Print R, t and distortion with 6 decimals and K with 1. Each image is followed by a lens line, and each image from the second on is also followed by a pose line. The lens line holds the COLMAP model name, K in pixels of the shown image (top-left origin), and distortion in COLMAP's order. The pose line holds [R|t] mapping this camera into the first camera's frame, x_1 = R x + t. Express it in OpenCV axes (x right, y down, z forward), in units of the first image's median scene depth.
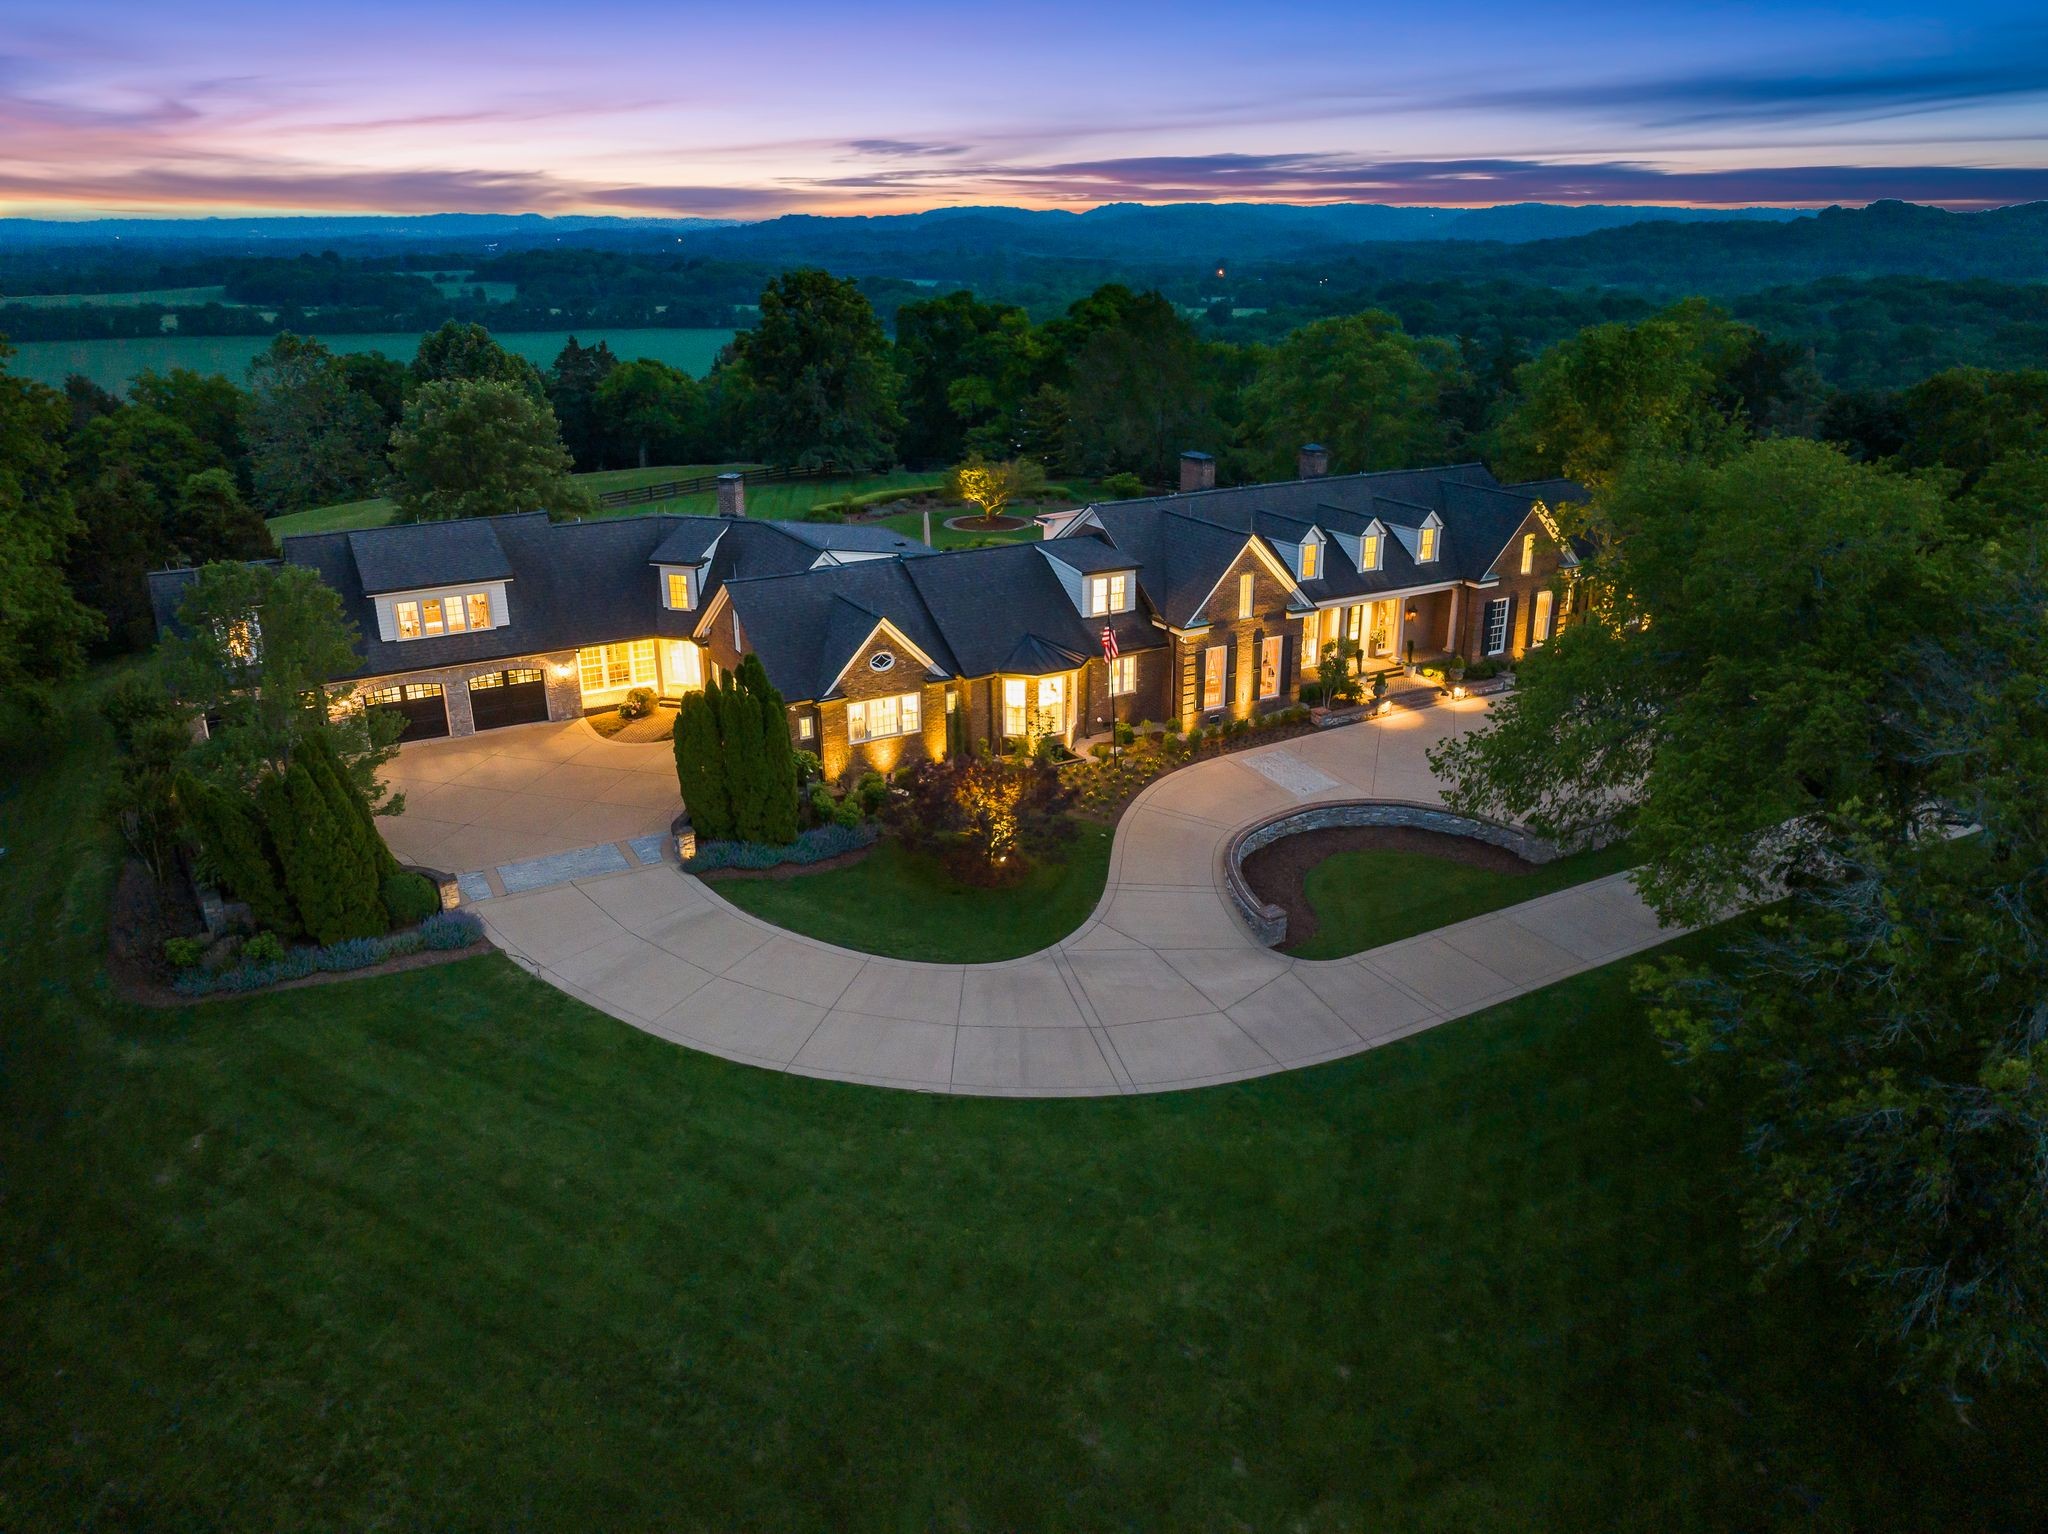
lens RADIAL K [[1464.1, 0, 1024.0], [0, 1464.1, 767.0], [0, 0, 1]] dist [-0.008067, -0.067389]
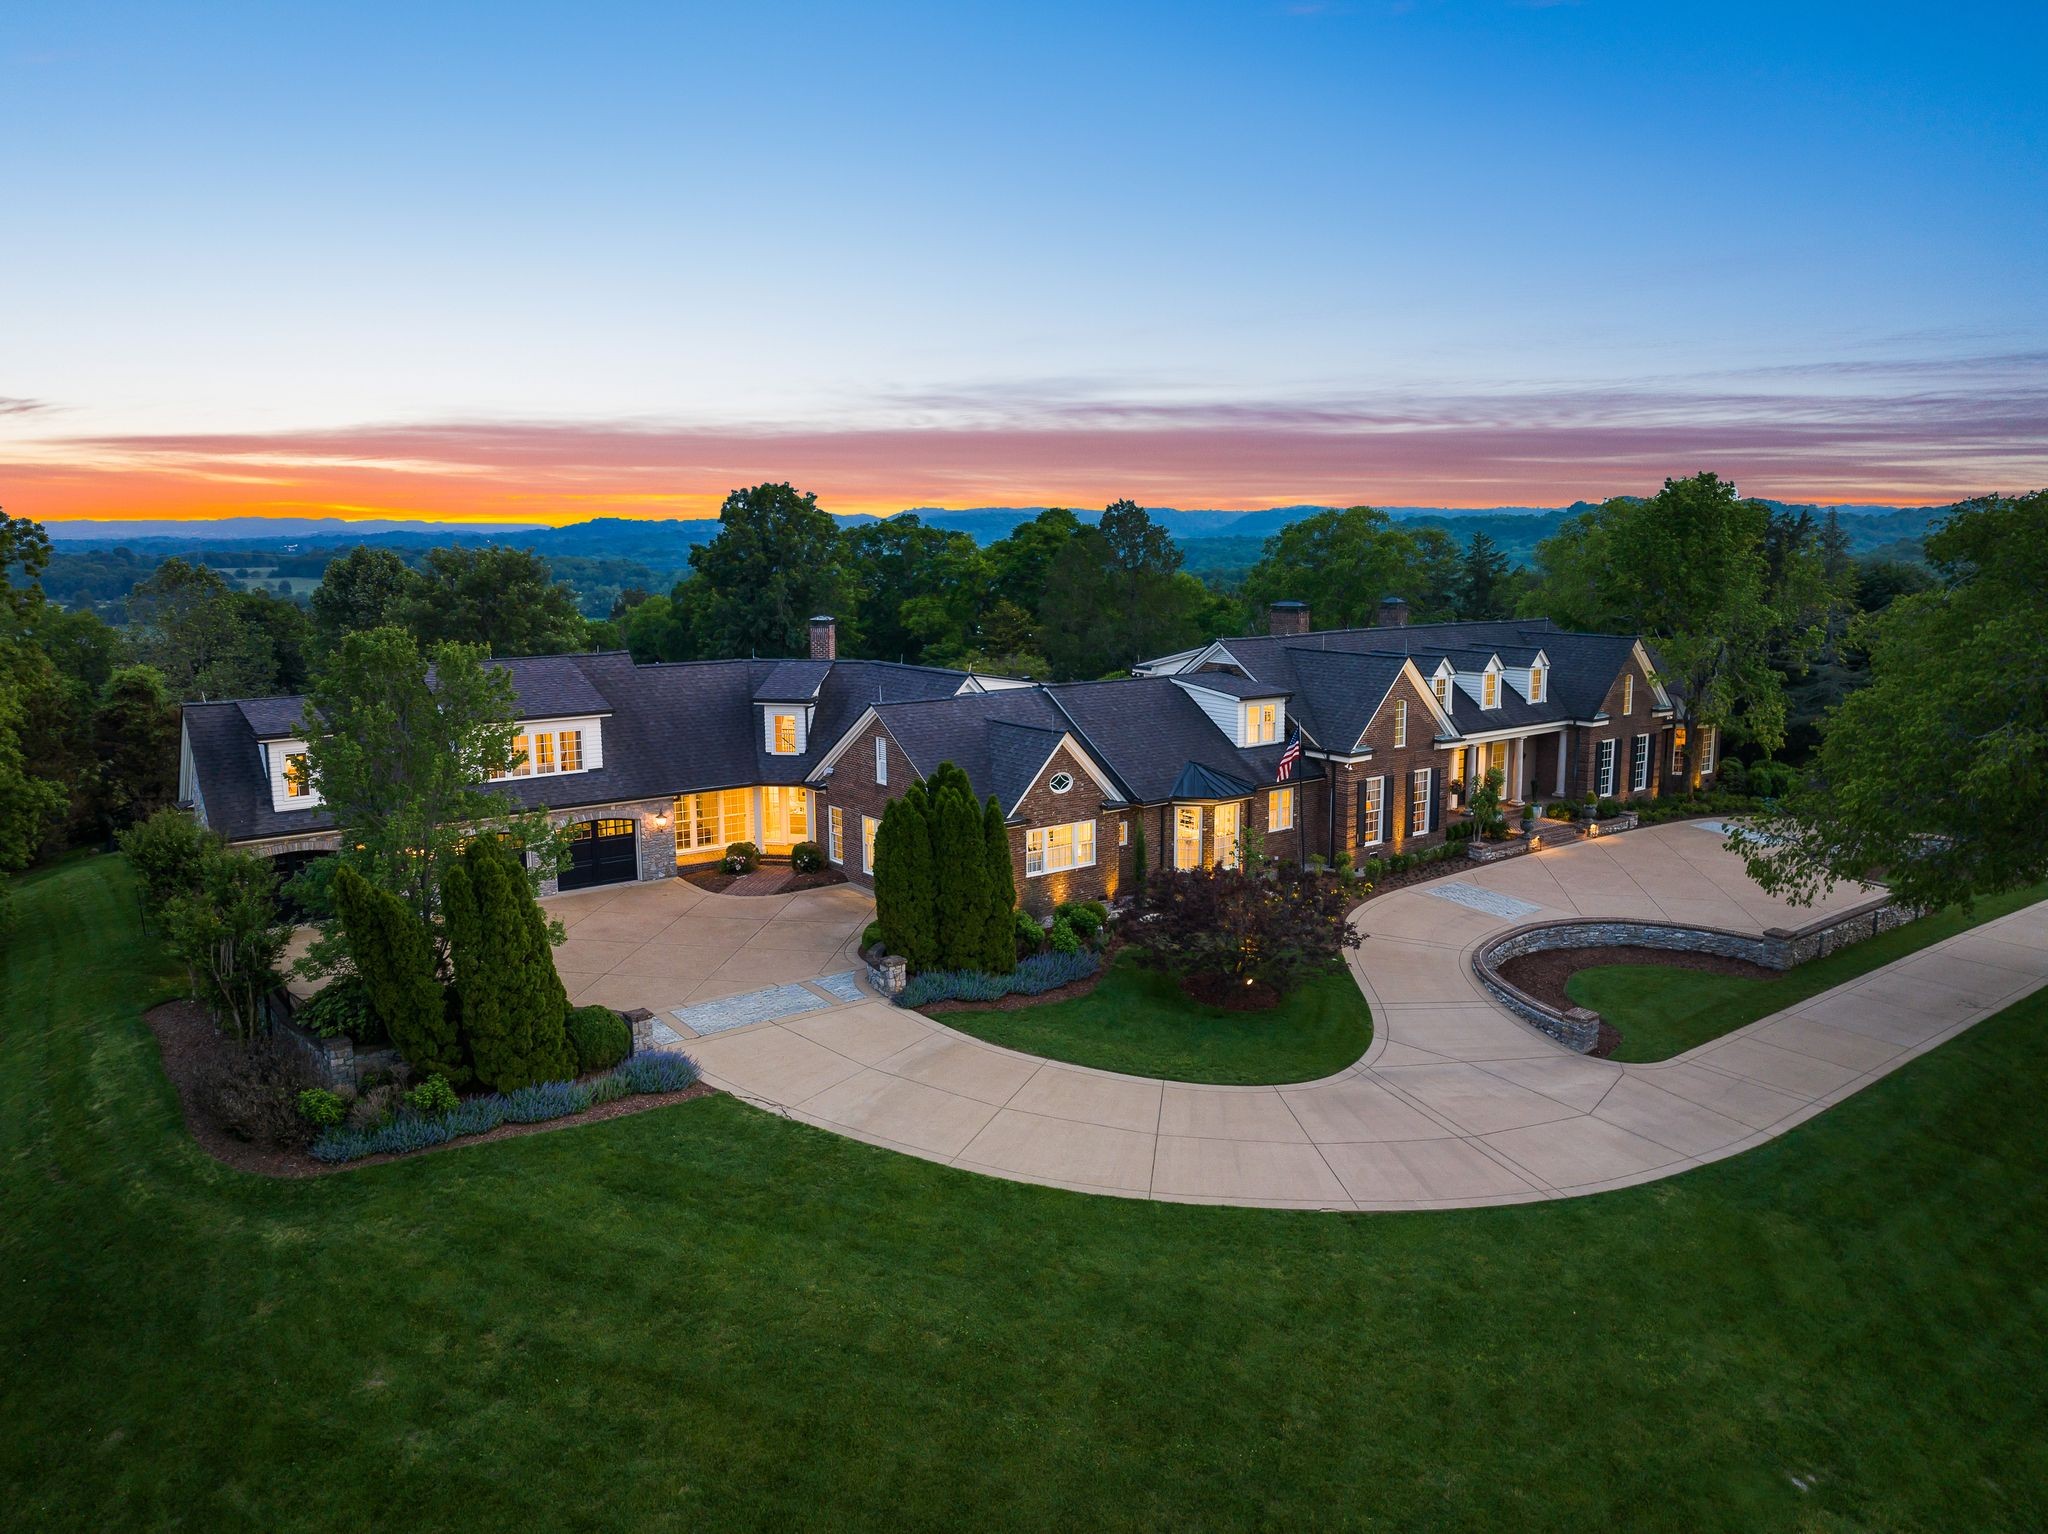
lens RADIAL K [[1464.1, 0, 1024.0], [0, 1464.1, 767.0], [0, 0, 1]] dist [-0.008067, -0.067389]
pose [[0.990748, -0.021706, 0.133965, -0.264033], [0.047495, 0.980159, -0.192441, 0.099403], [-0.127130, 0.197023, 0.972121, 0.141220]]
